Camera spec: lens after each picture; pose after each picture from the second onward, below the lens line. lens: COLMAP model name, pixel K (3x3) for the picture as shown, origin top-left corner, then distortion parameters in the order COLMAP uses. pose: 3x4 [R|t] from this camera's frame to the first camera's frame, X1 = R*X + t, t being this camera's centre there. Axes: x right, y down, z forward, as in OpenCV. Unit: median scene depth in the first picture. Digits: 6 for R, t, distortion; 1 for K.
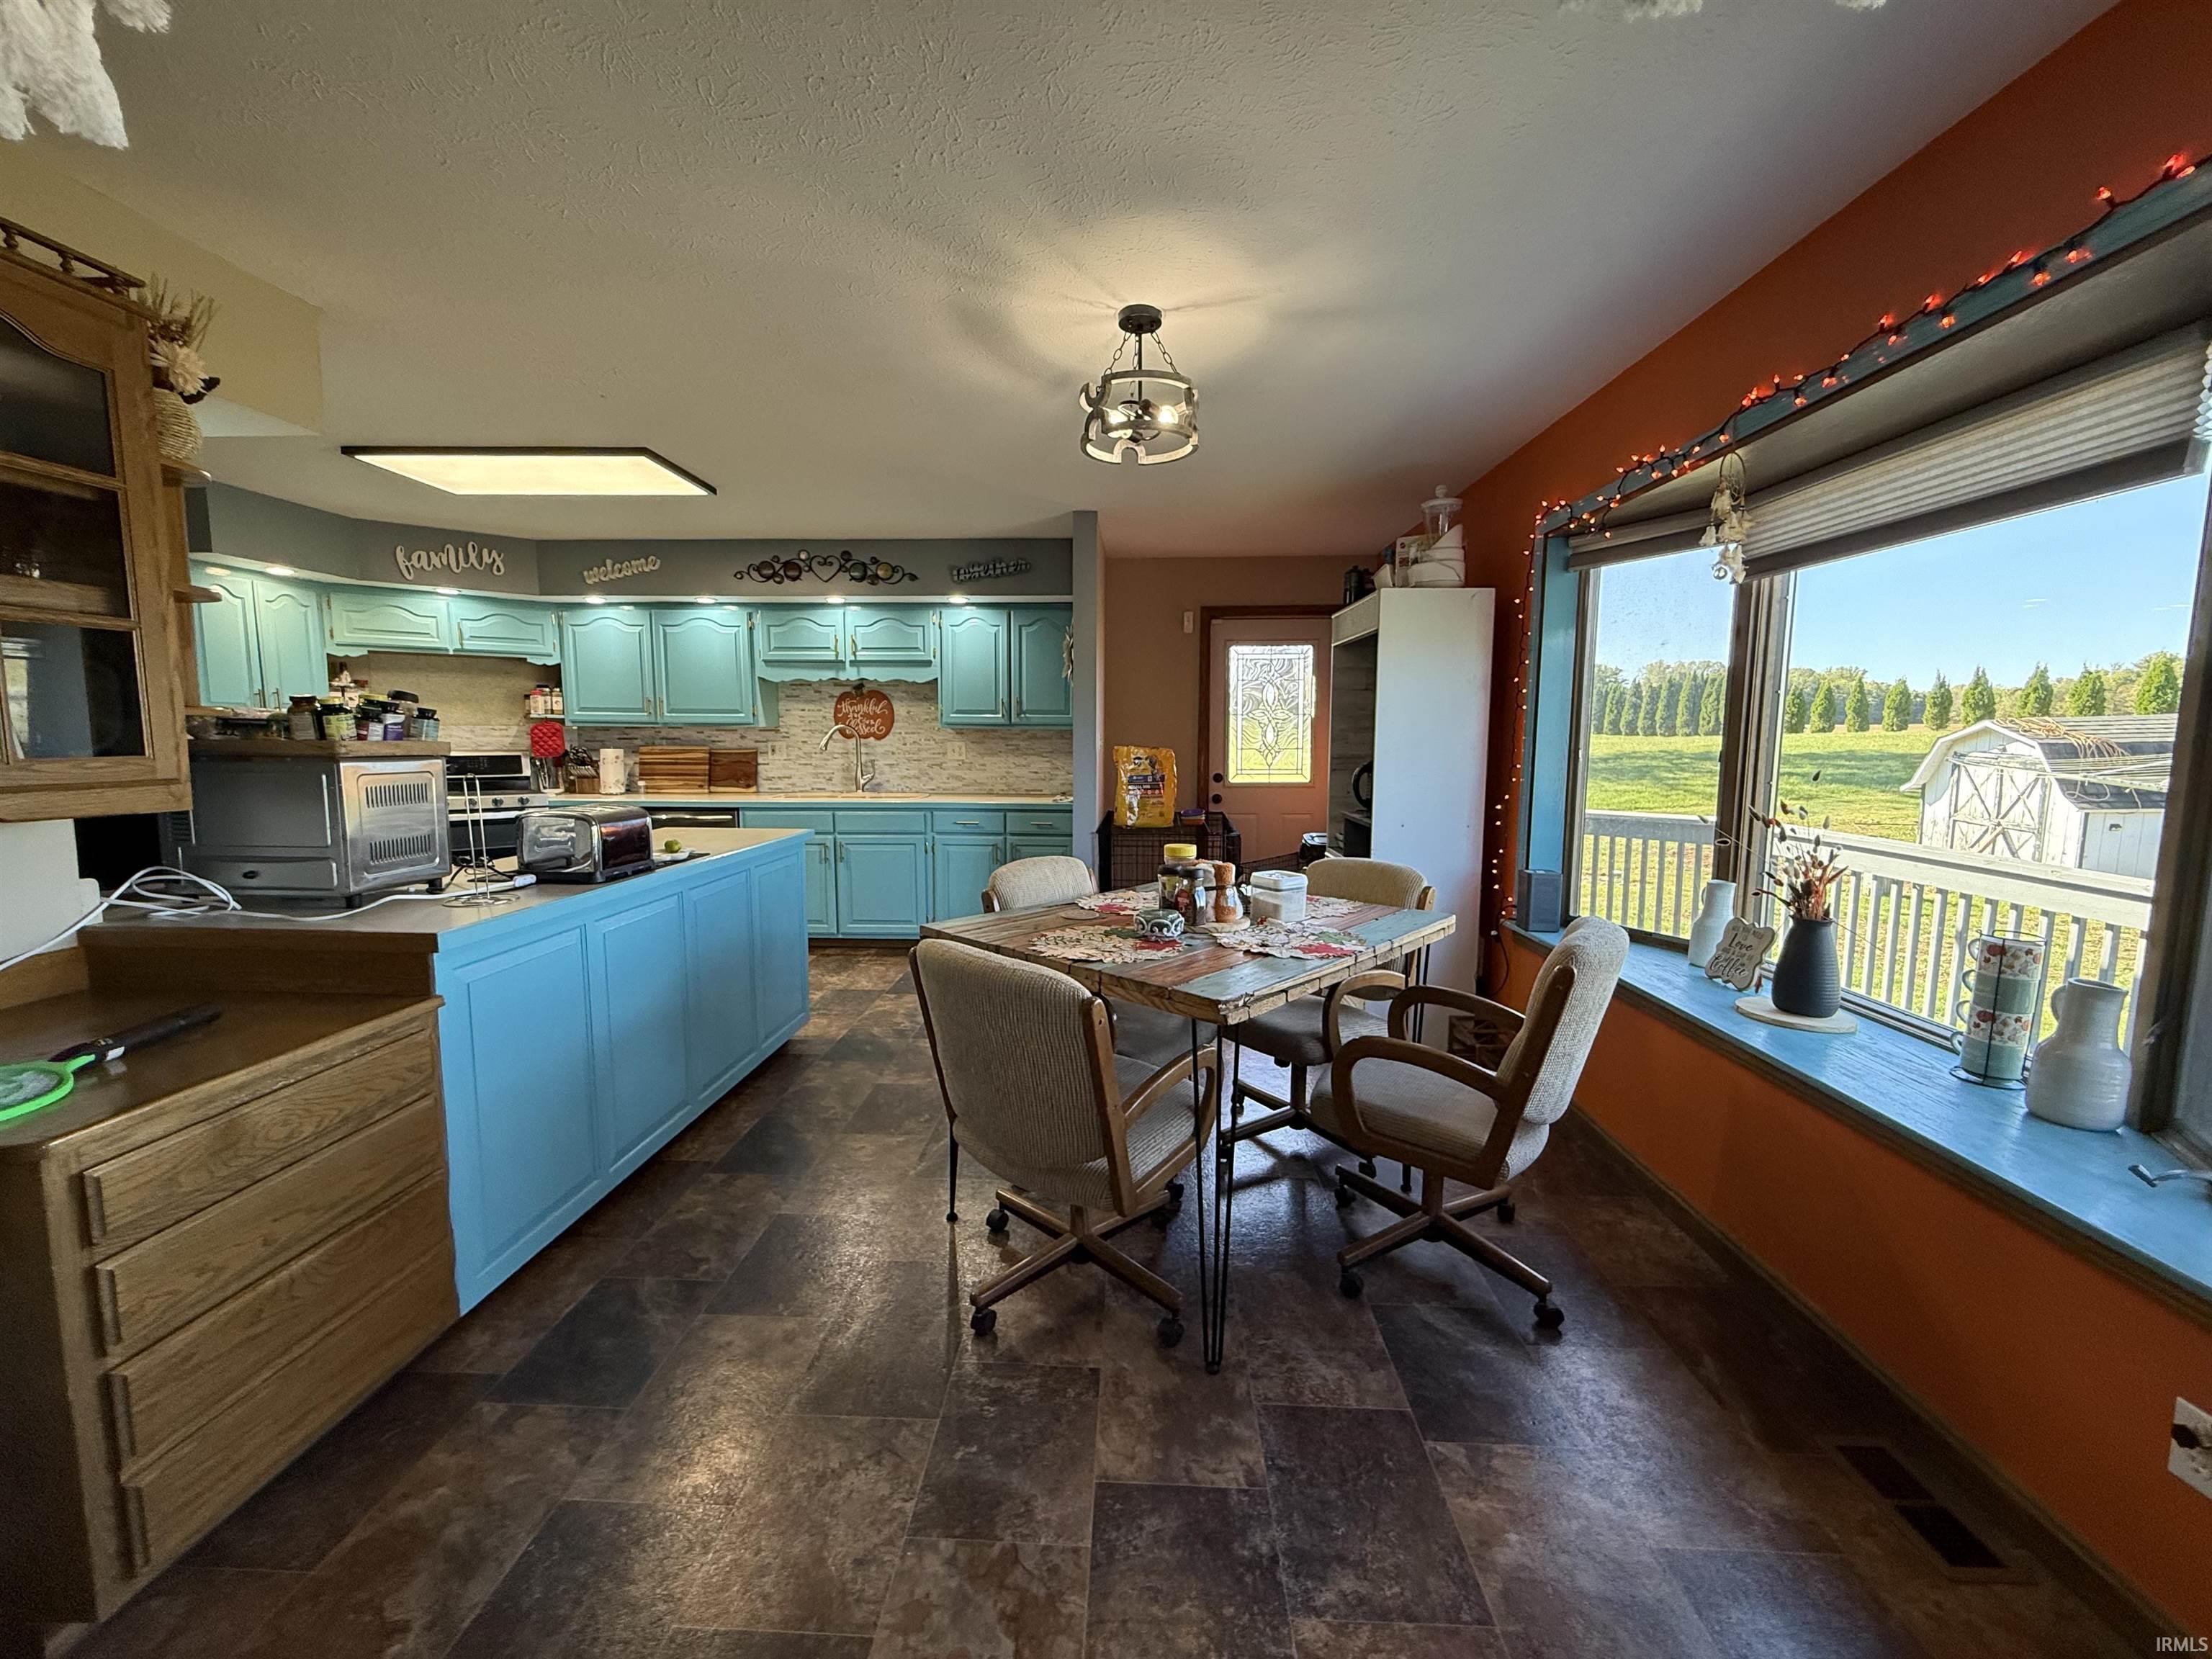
lens RADIAL K [[882.0, 0, 1103.4], [0, 882.0, 826.1], [0, 0, 1]] dist [-0.000978, 0.000094]
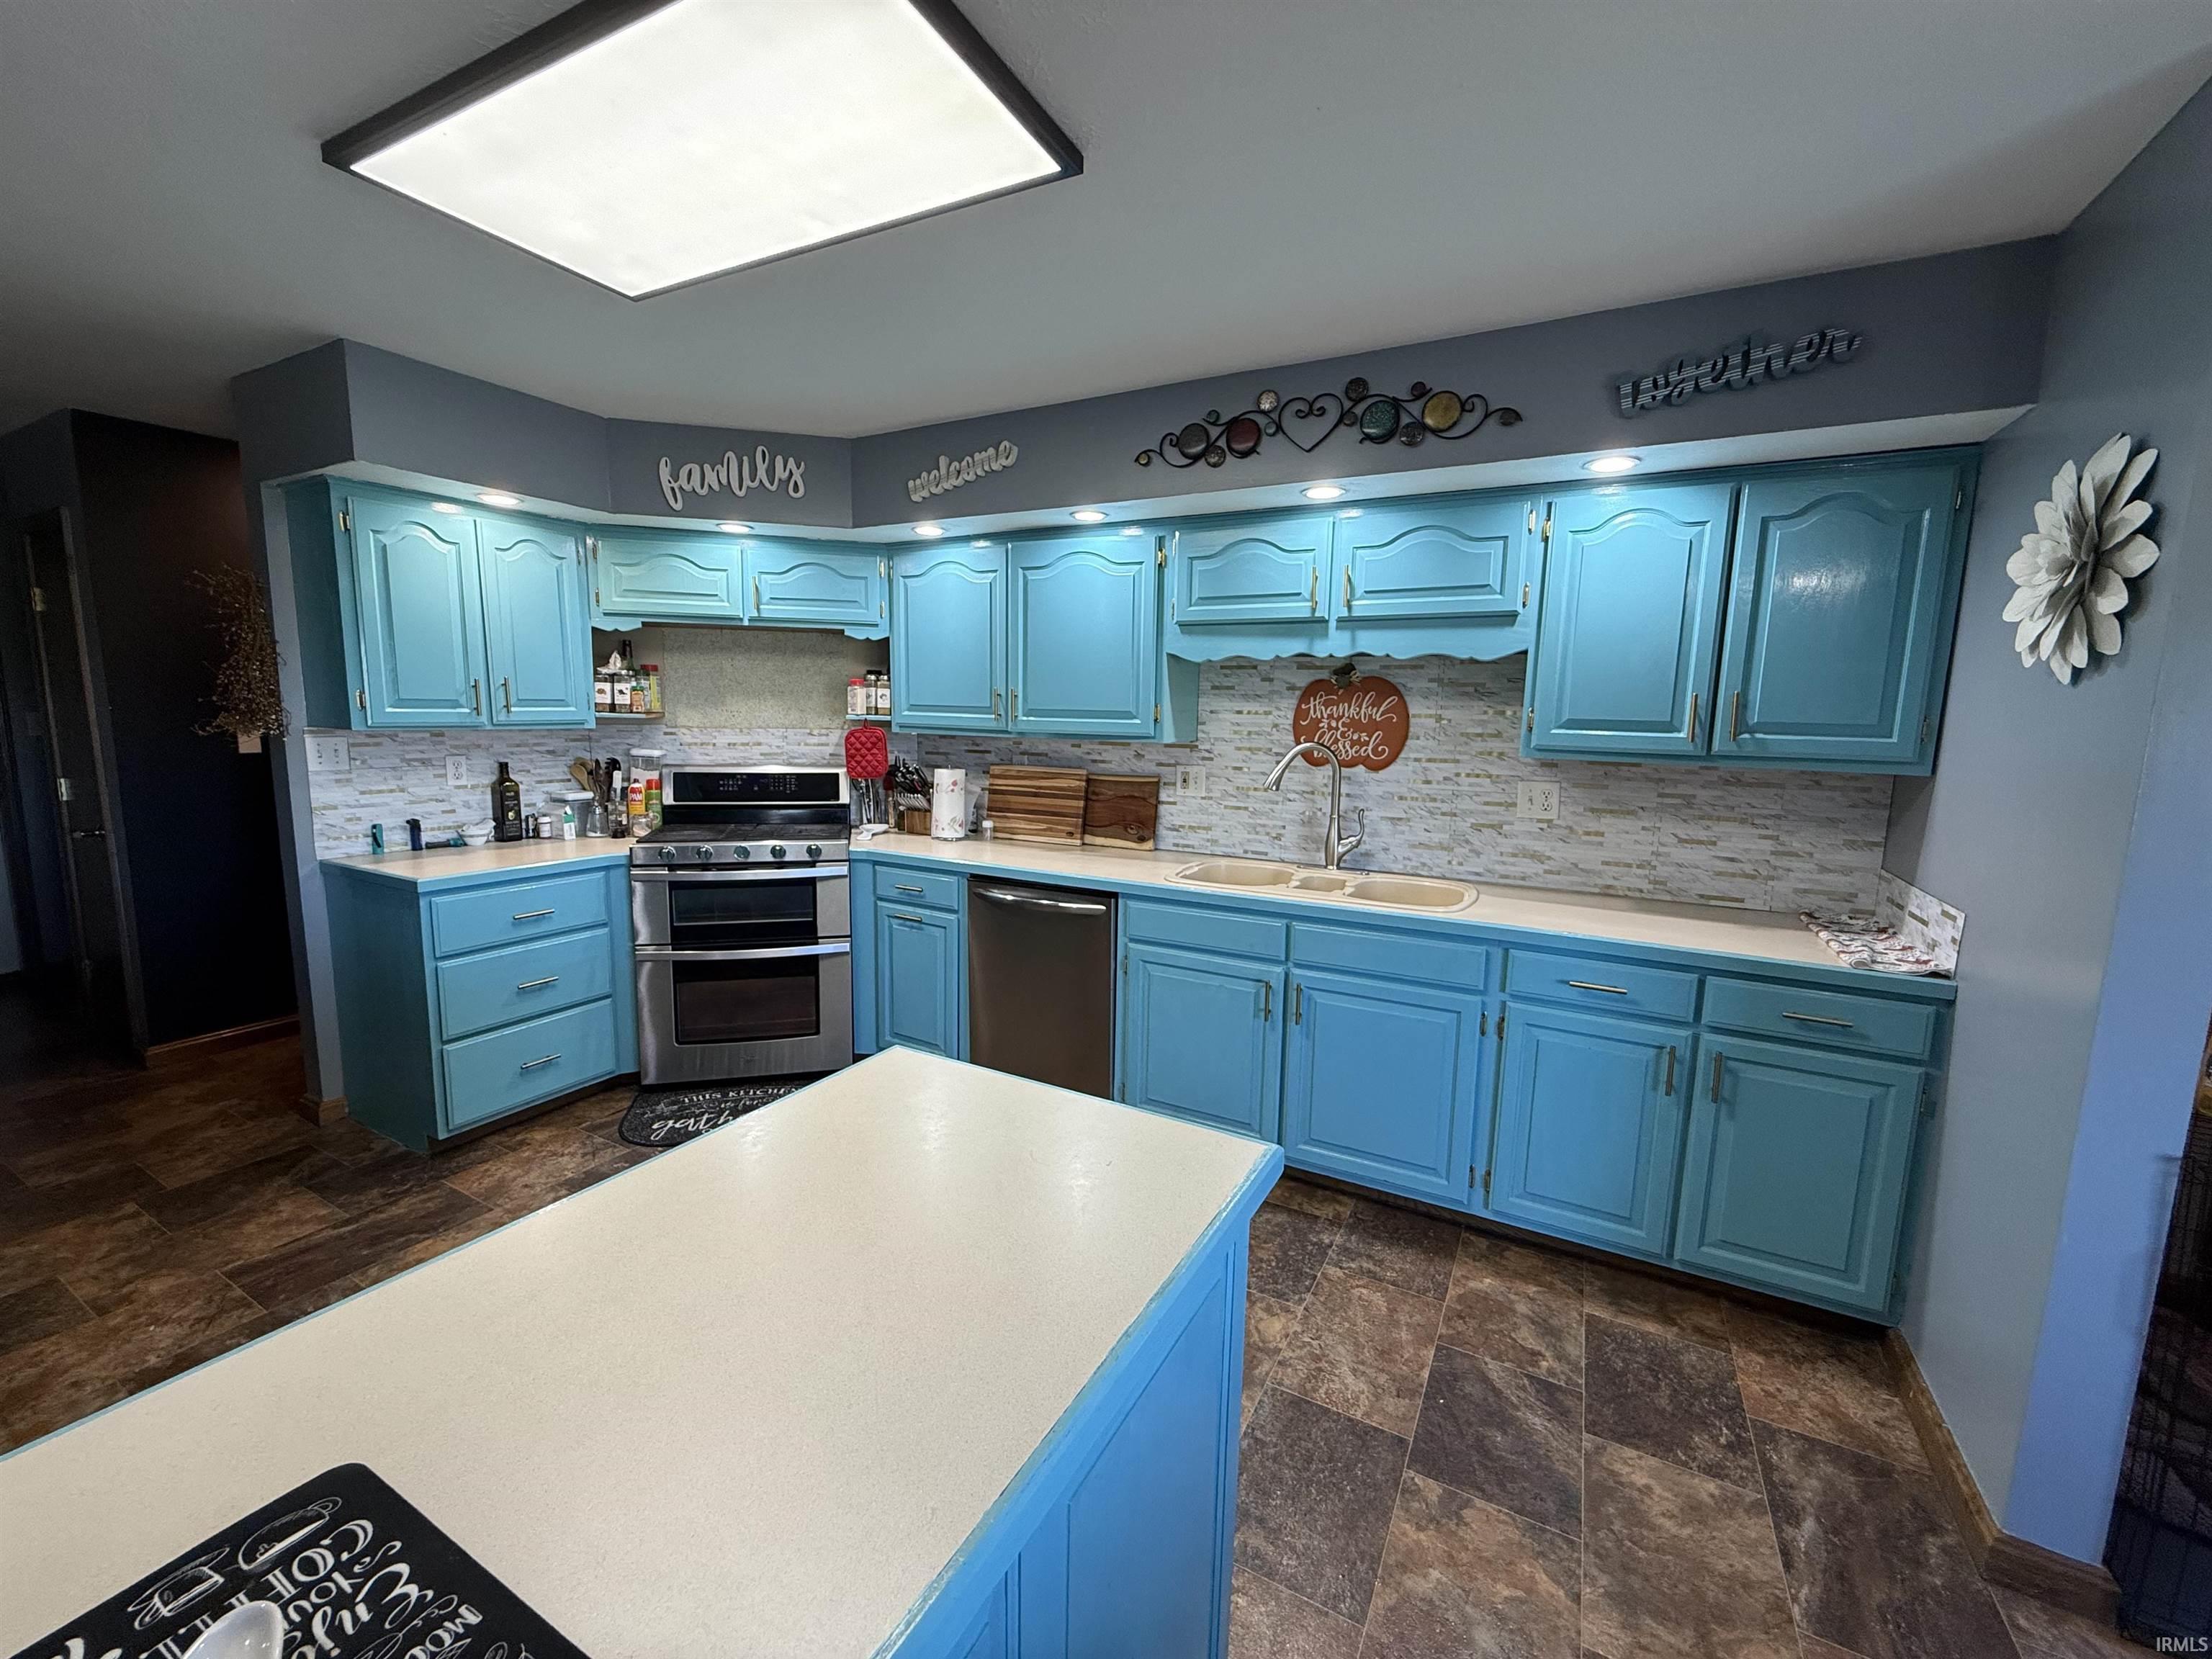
lens RADIAL K [[882.0, 0, 1102.9], [0, 882.0, 827.1], [0, 0, 1]] dist [-0.000978, 0.000094]
pose [[0.897263, 0.071117, -0.435731, -0.191002], [-0.062377, 0.997461, 0.034351, -0.082101], [0.437068, -0.003642, 0.899421, 0.517039]]
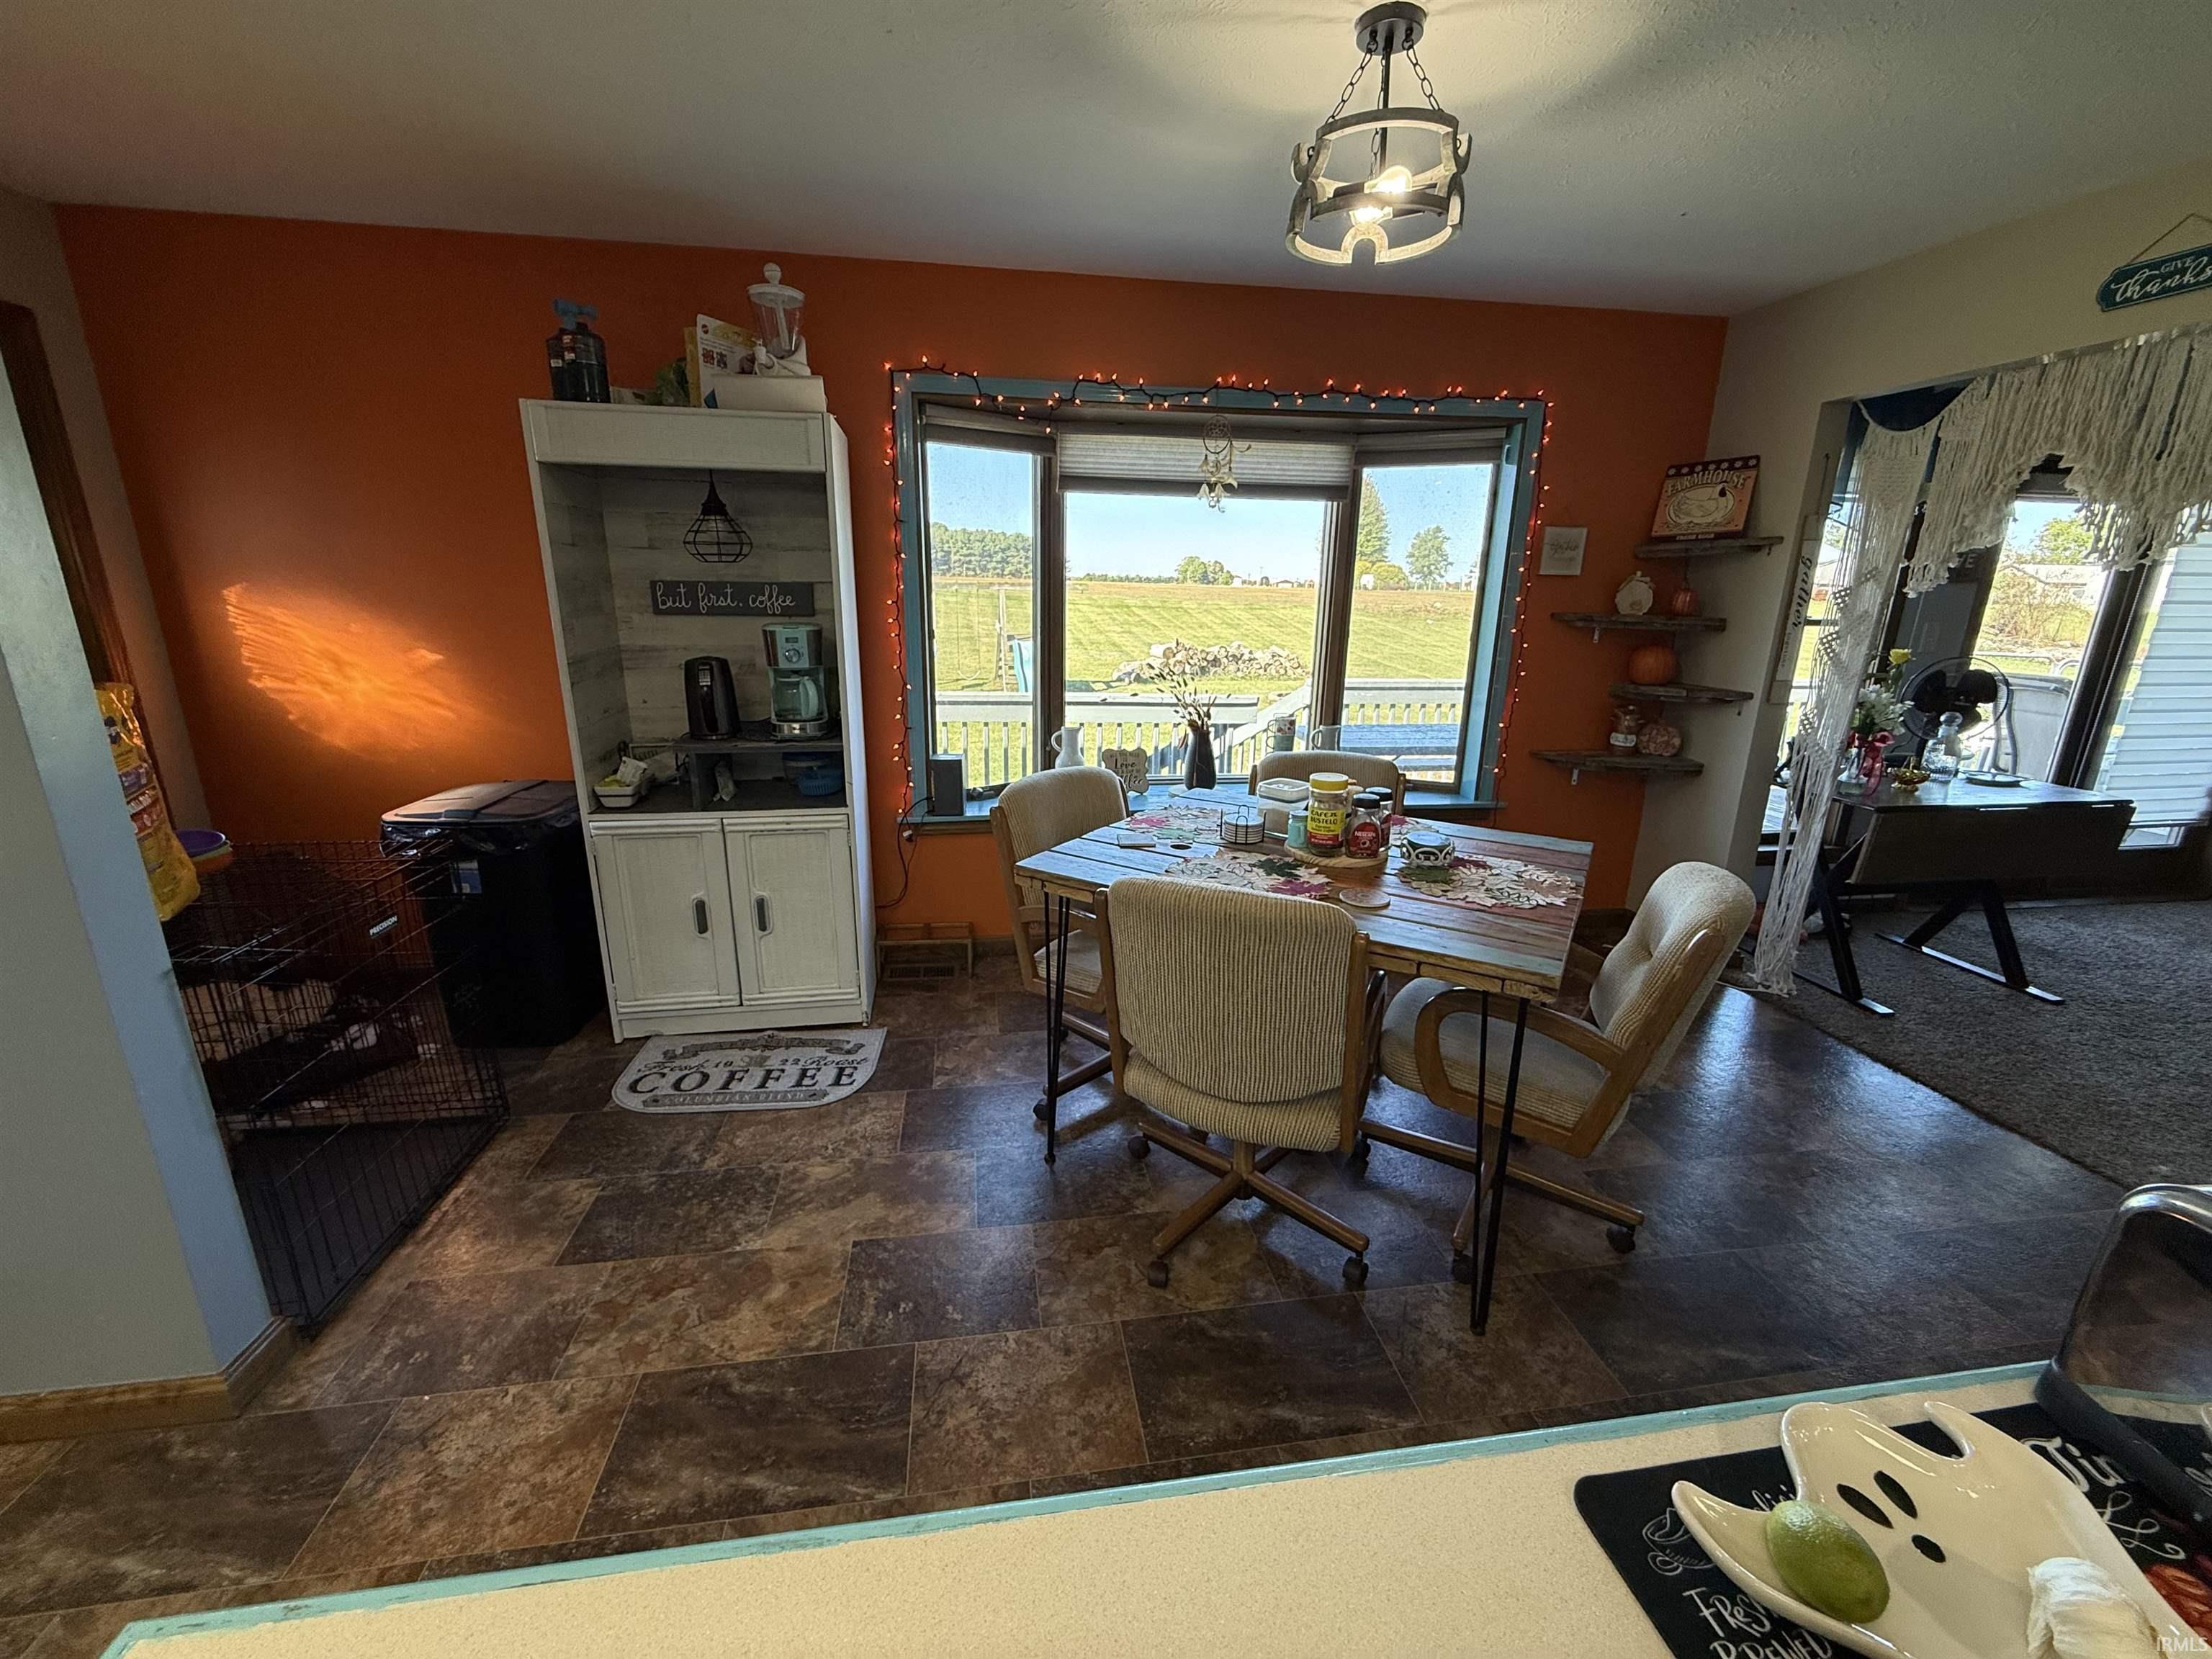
lens RADIAL K [[882.0, 0, 1104.1], [0, 882.0, 828.5], [0, 0, 1]] dist [-0.000978, 0.000094]
pose [[-0.193968, -0.269552, 0.943249, -0.326516], [0.087583, 0.952912, 0.290323, -0.094464], [-0.977090, 0.138926, -0.161226, 0.640149]]
